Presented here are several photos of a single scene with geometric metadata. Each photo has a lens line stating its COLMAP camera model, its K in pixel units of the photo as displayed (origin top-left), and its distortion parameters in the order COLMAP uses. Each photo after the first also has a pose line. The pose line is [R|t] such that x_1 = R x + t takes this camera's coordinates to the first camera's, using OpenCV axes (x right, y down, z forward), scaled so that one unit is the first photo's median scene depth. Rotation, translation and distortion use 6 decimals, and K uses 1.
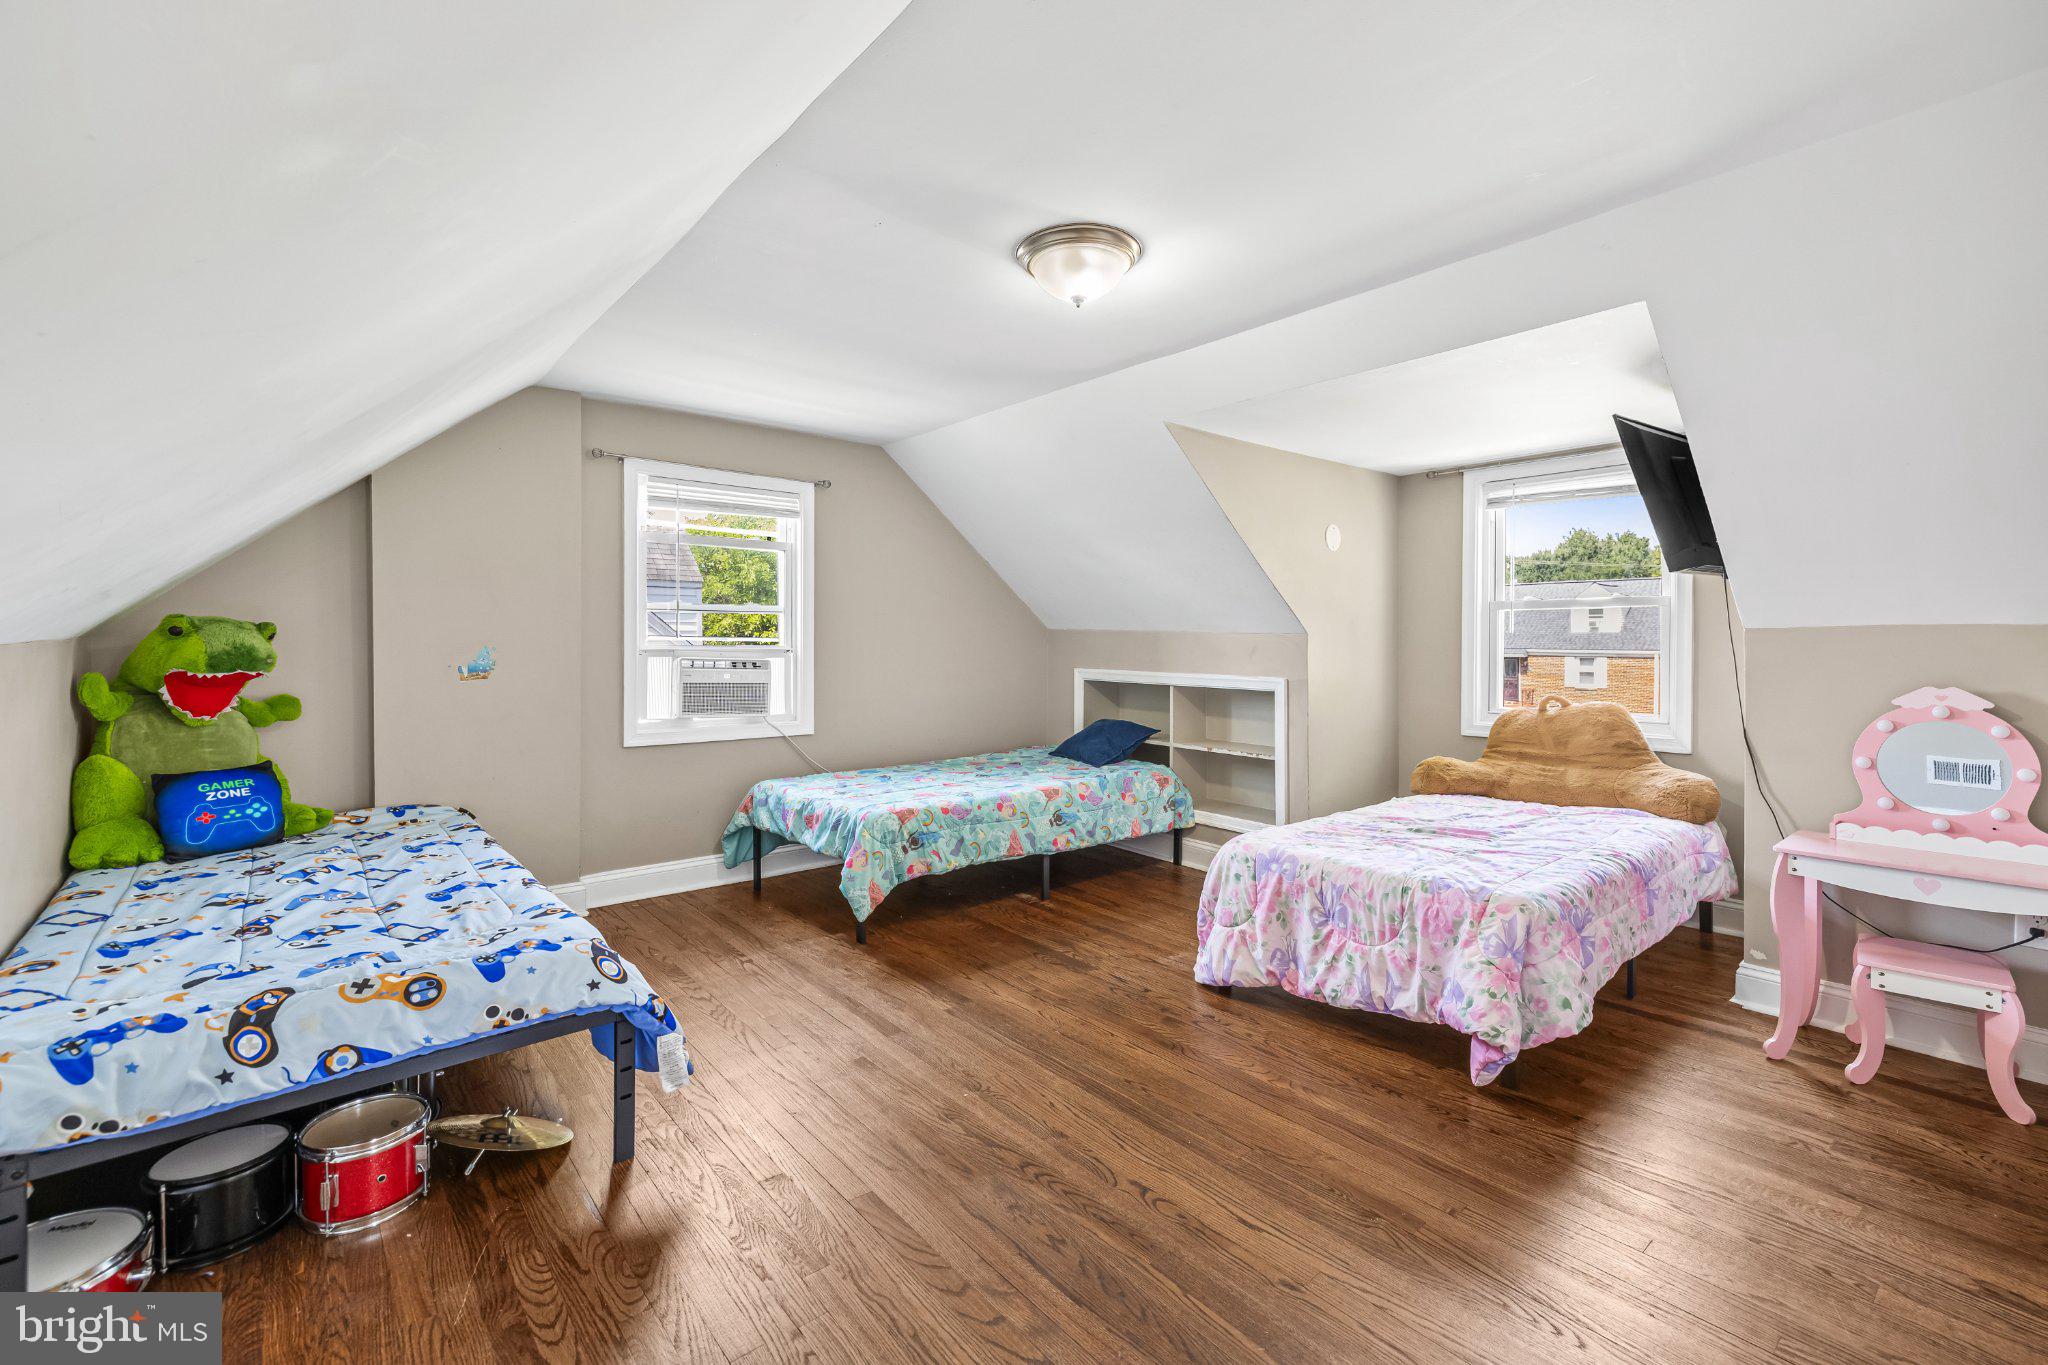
lens RADIAL K [[864.8, 0, 1021.6], [0, 864.8, 667.3], [0, 0, 1]] dist [0.001502, 0.000140]
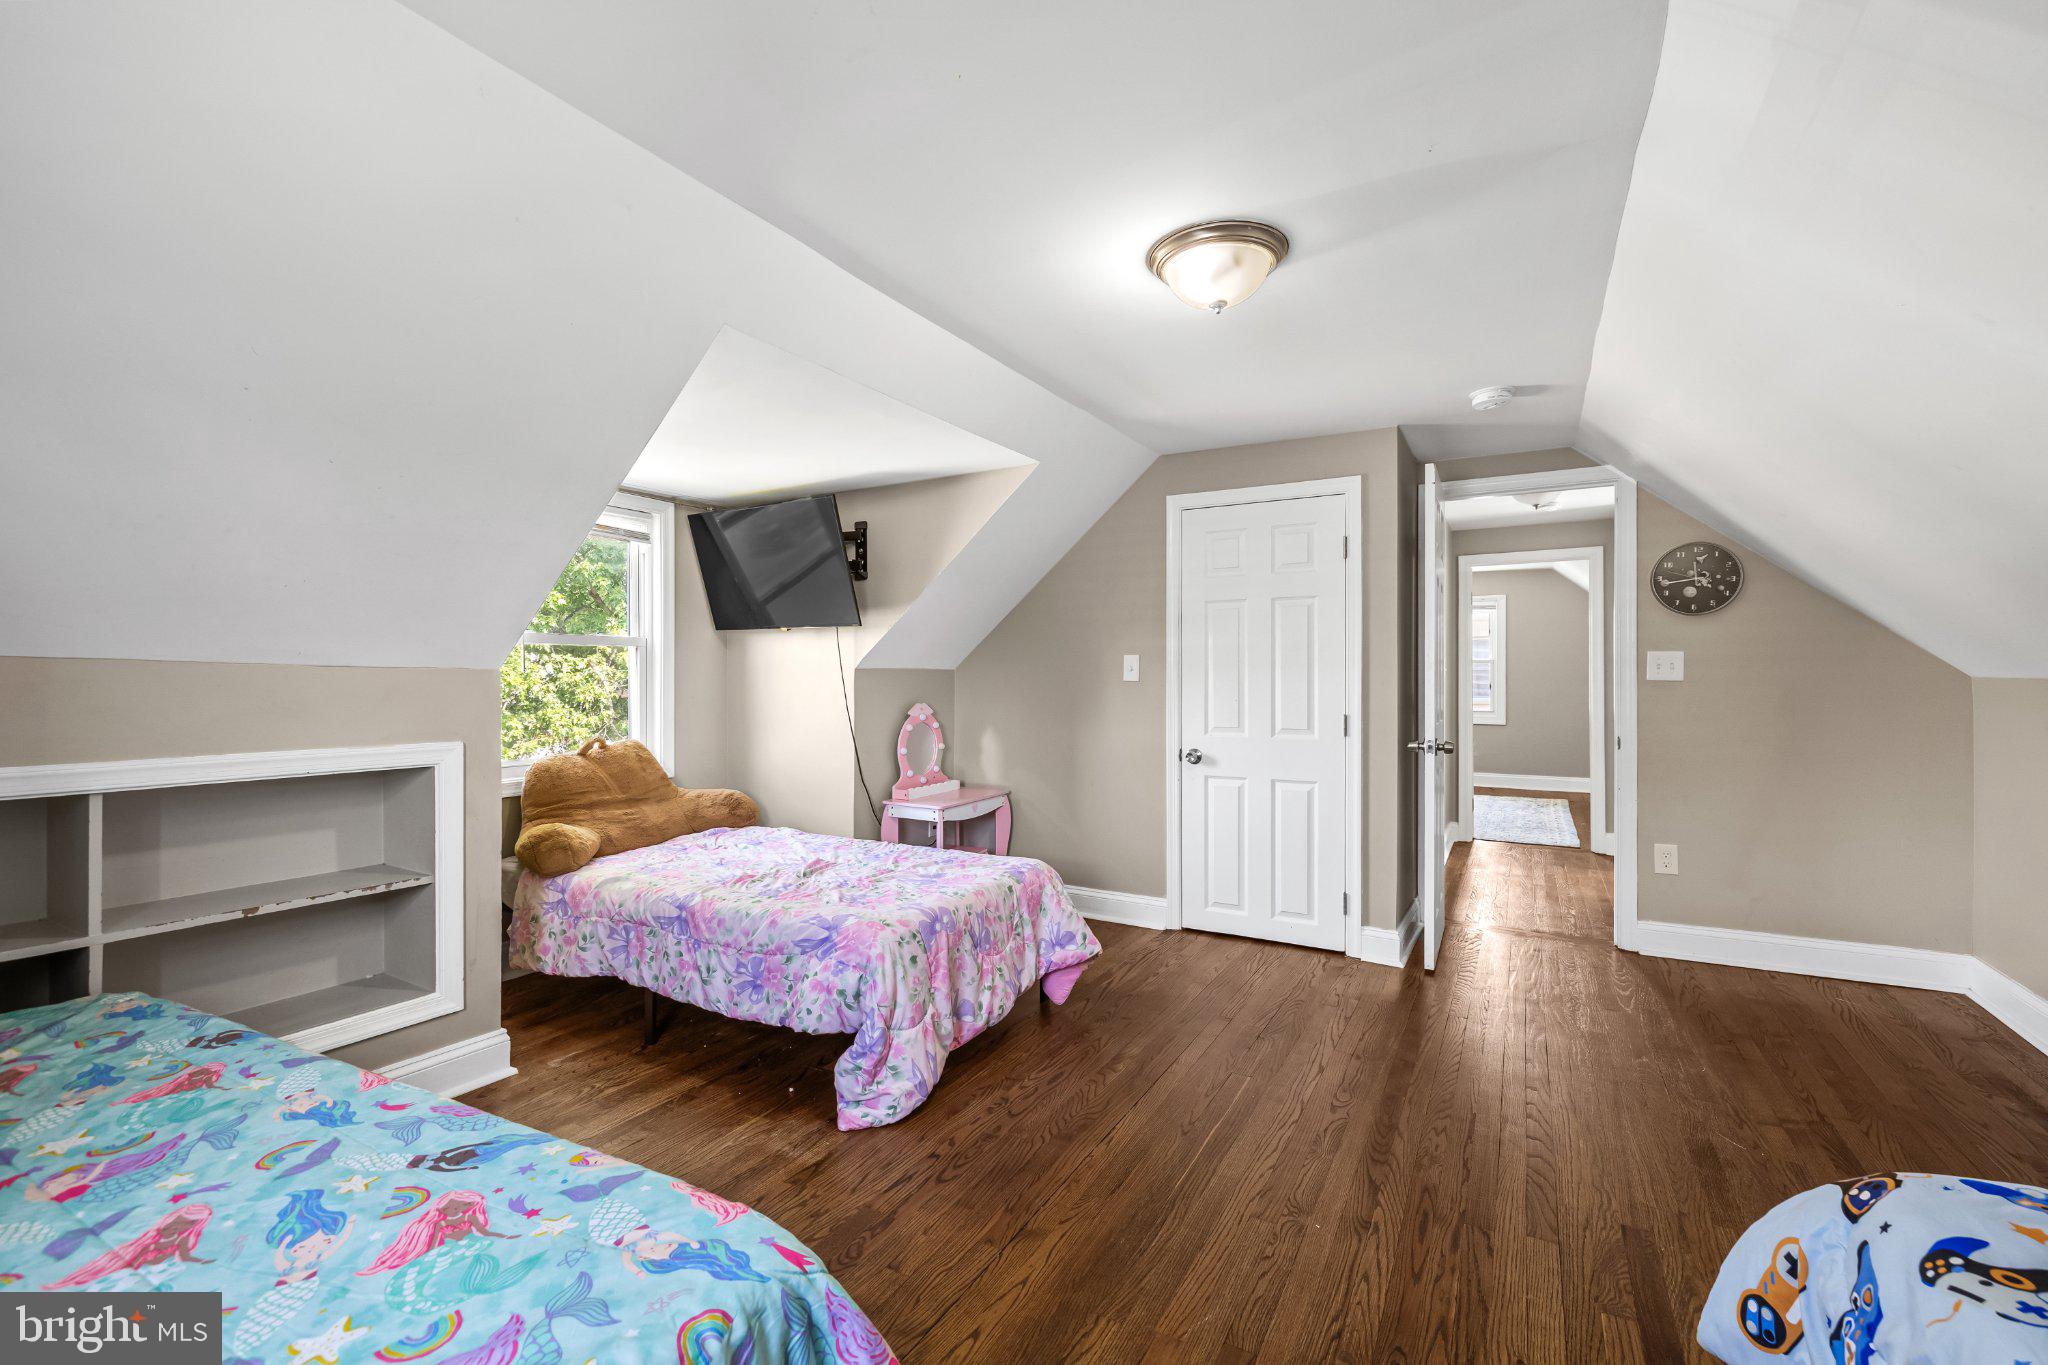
lens RADIAL K [[864.8, 0, 1021.6], [0, 864.8, 667.3], [0, 0, 1]] dist [0.001502, 0.000140]
pose [[-0.333089, -0.003182, 0.942890, -0.527793], [0.027837, 0.999525, 0.013206, -0.048060], [-0.942484, 0.030646, -0.332842, 1.059619]]
